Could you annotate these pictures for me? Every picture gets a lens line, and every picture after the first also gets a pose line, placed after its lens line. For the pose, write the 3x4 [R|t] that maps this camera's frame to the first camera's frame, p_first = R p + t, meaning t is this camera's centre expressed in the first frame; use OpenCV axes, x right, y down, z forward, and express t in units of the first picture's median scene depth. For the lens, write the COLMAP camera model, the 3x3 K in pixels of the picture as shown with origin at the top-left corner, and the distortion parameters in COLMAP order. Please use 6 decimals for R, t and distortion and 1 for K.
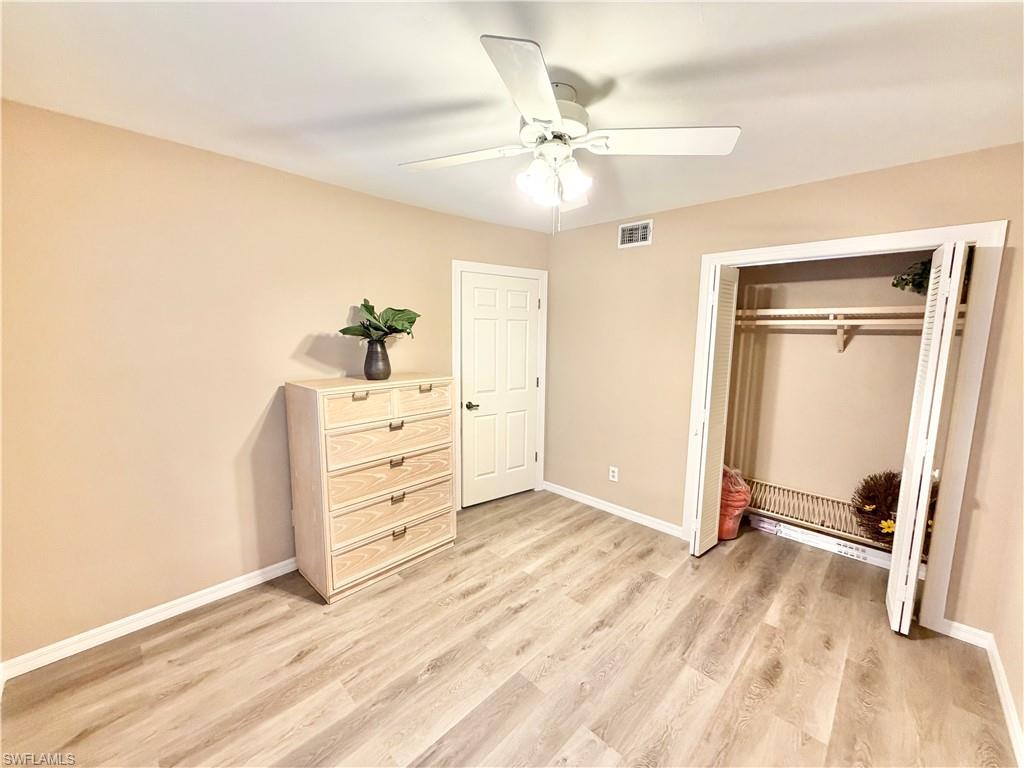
lens RADIAL K [[405.9, 0, 512.6], [0, 405.9, 384.6], [0, 0, 1]] dist [-0.000304, -0.000100]
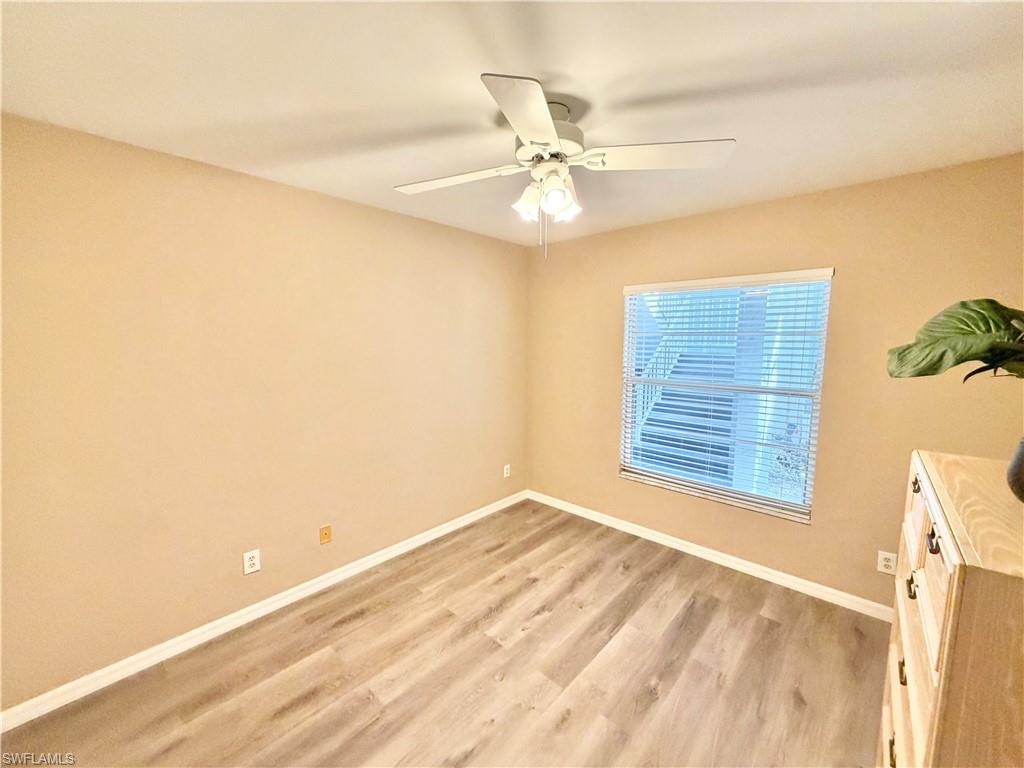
lens RADIAL K [[405.9, 0, 512.6], [0, 405.9, 384.6], [0, 0, 1]] dist [-0.000304, -0.000100]
pose [[-0.999042, -0.012187, -0.042038, 0.208413], [-0.021893, 0.970809, 0.238853, -0.272796], [0.037900, 0.239544, -0.970145, 1.938588]]
